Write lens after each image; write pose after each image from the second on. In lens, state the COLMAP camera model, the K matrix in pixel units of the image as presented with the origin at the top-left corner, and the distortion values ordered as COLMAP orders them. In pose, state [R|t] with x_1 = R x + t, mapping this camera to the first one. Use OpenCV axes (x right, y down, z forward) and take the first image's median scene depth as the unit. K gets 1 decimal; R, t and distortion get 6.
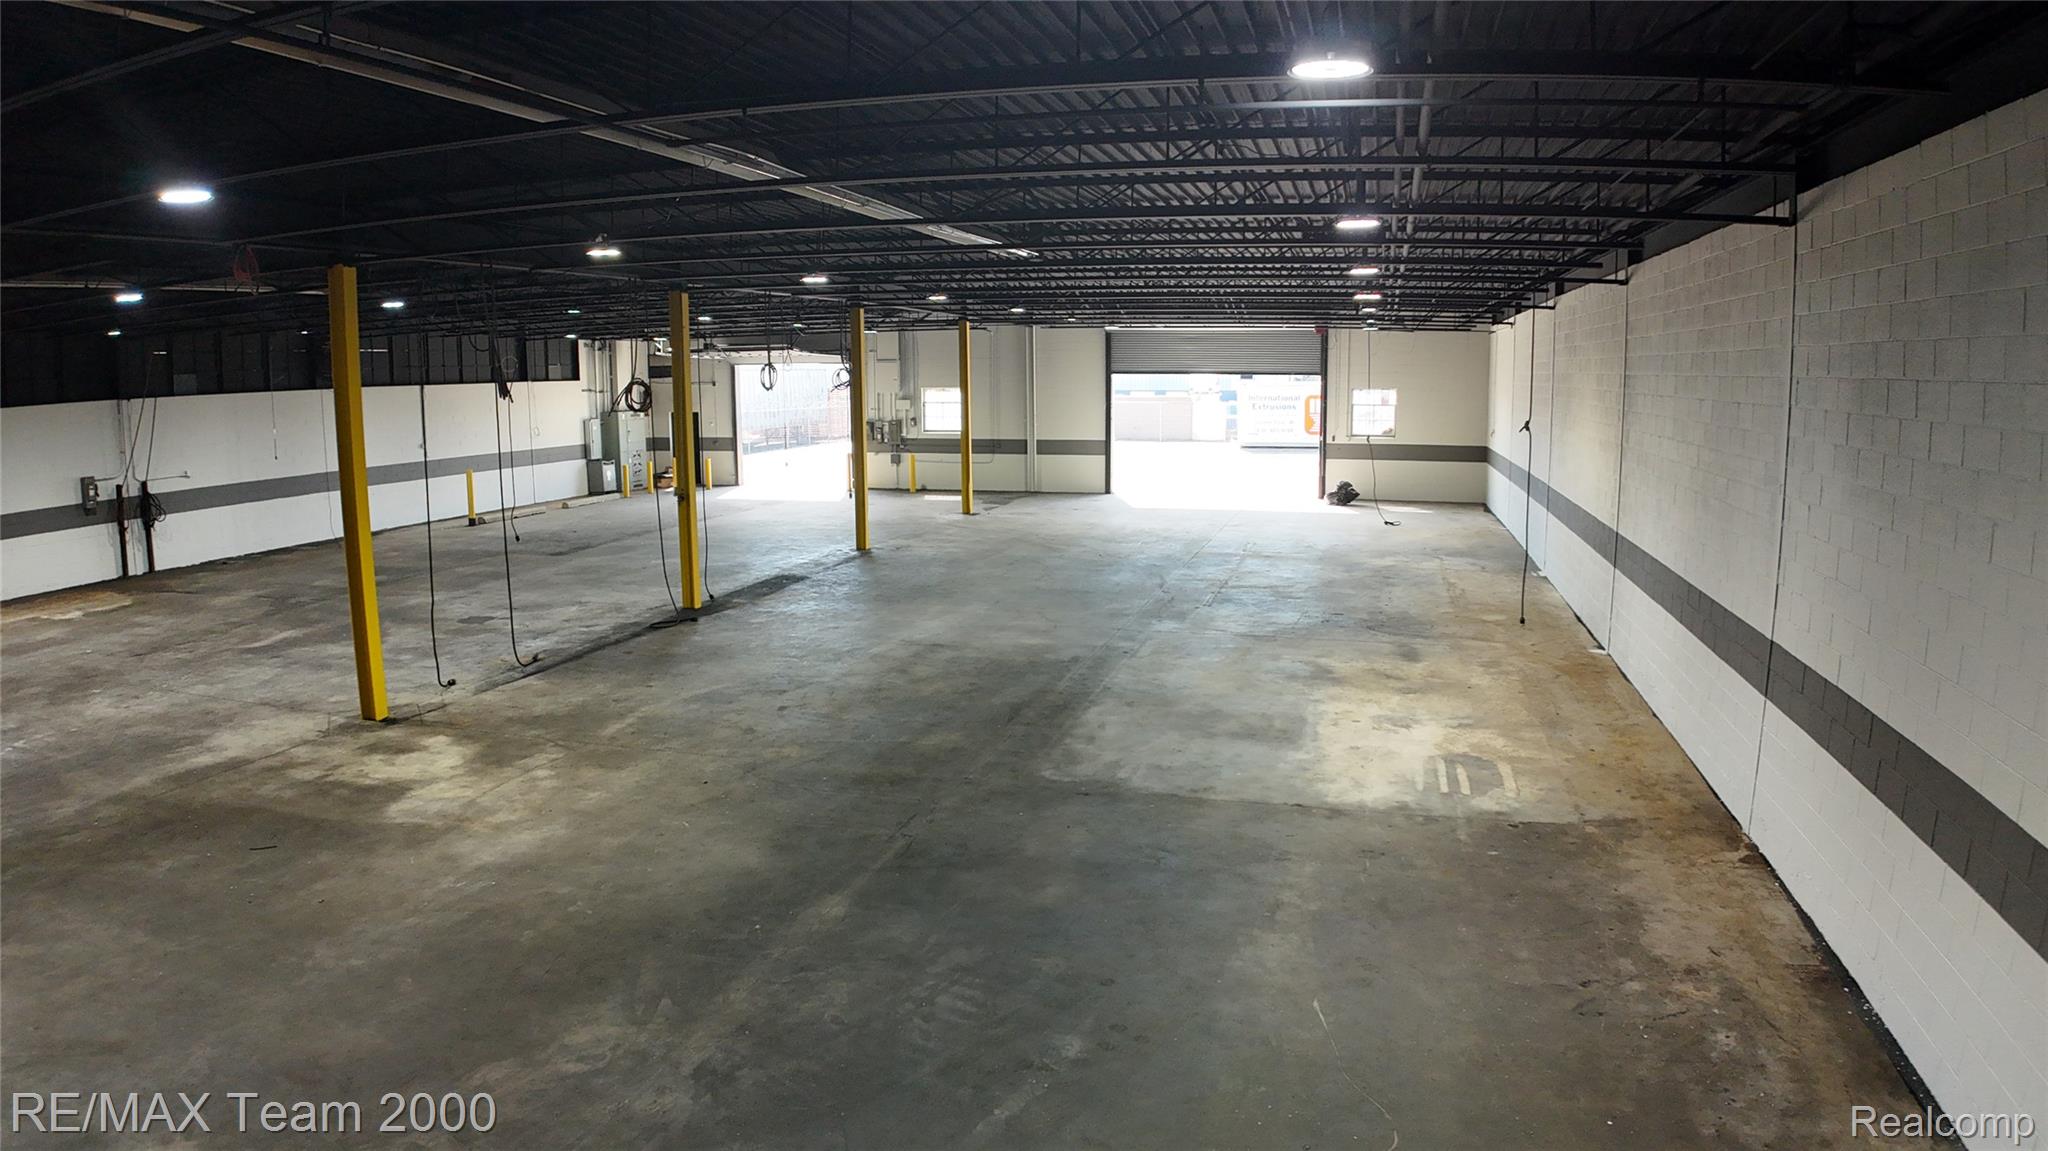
lens RADIAL K [[1191.8, 0, 1024.0], [0, 1191.8, 575.5], [0, 0, 1]] dist [-0.134997, 0.000604]
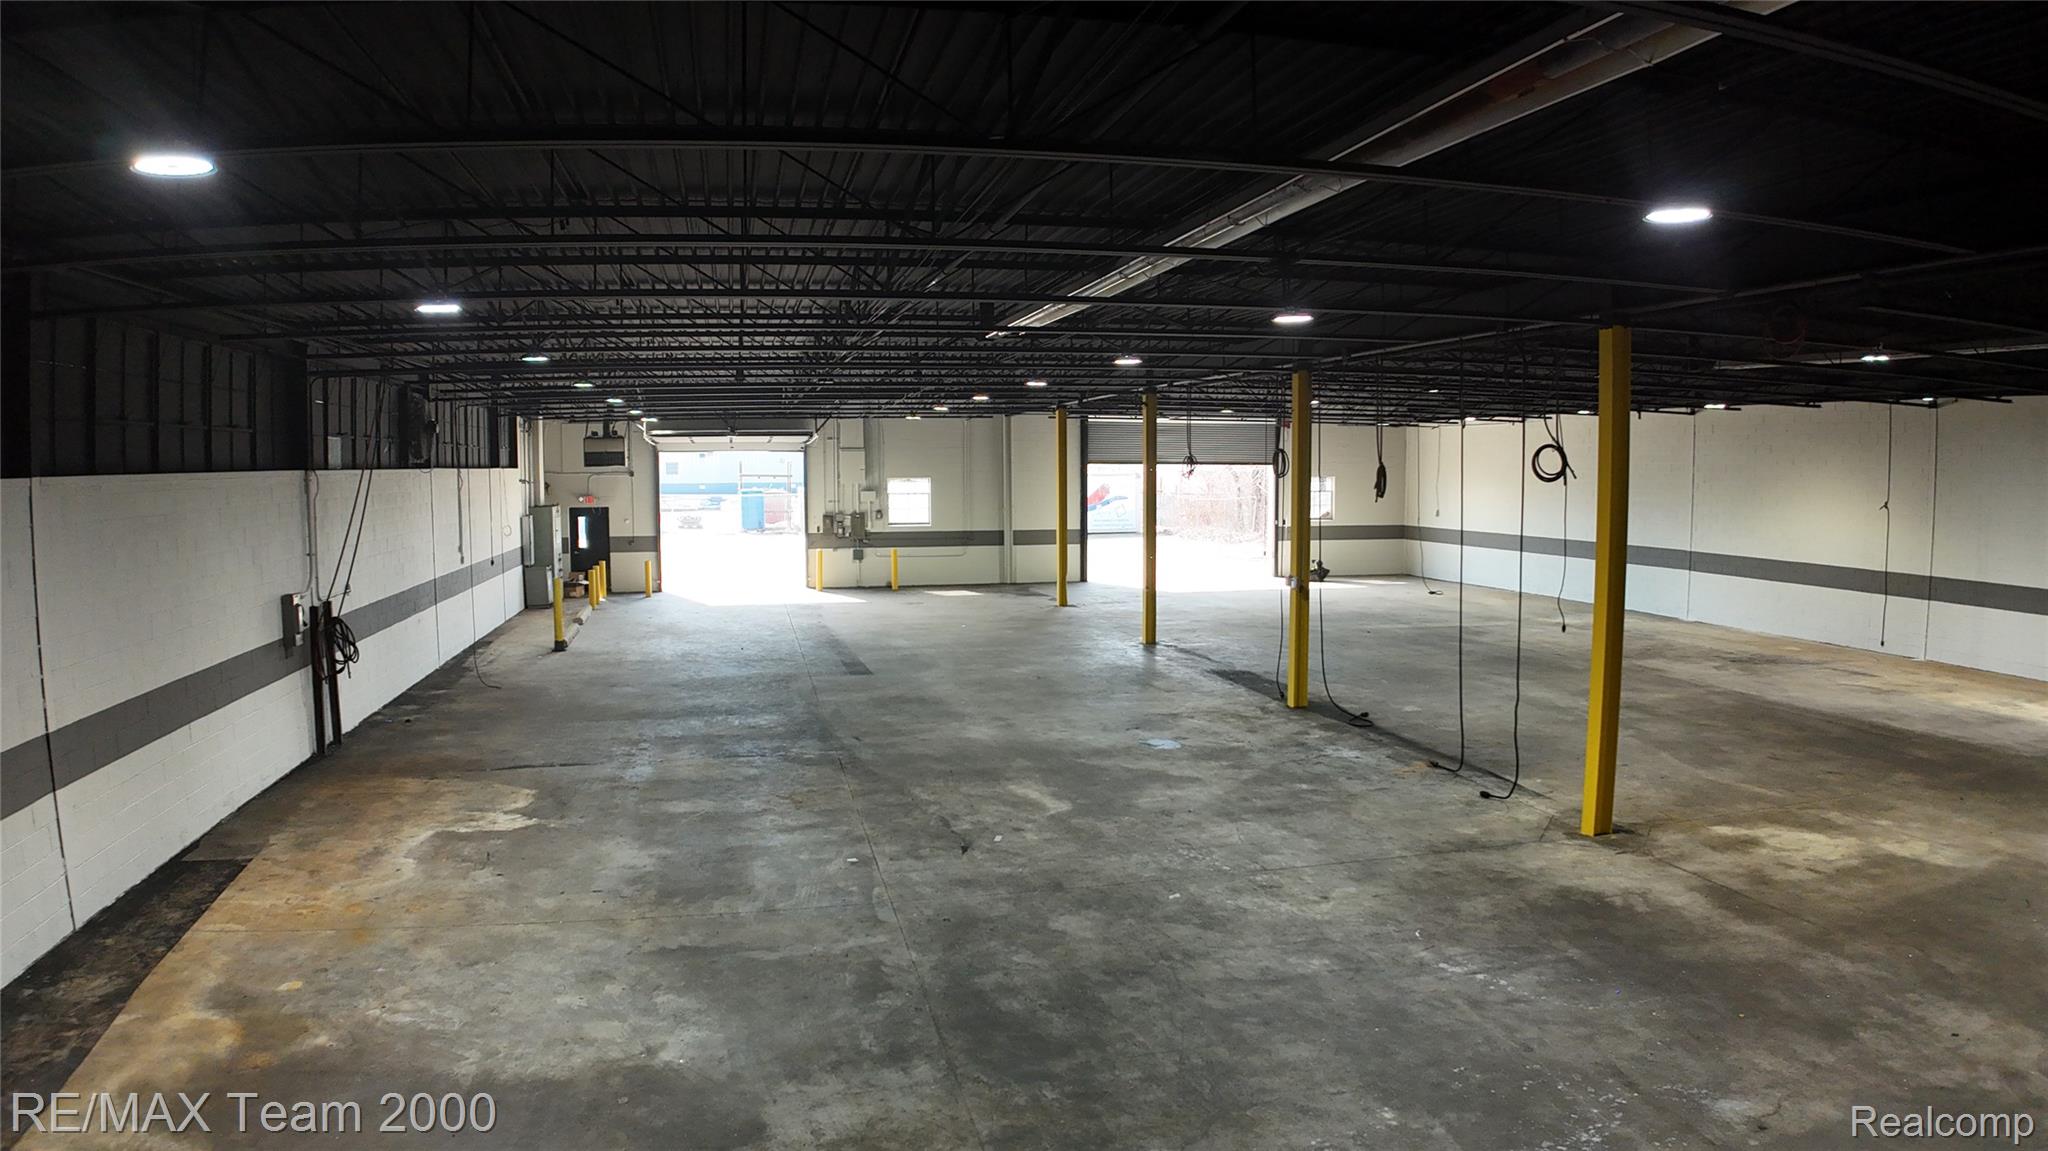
lens RADIAL K [[1191.8, 0, 1024.0], [0, 1191.8, 575.5], [0, 0, 1]] dist [-0.134997, 0.000604]
pose [[0.865779, -0.041970, 0.498664, -0.483306], [0.080247, 0.995225, -0.055562, -0.021496], [-0.493951, 0.088121, 0.865013, 0.146285]]
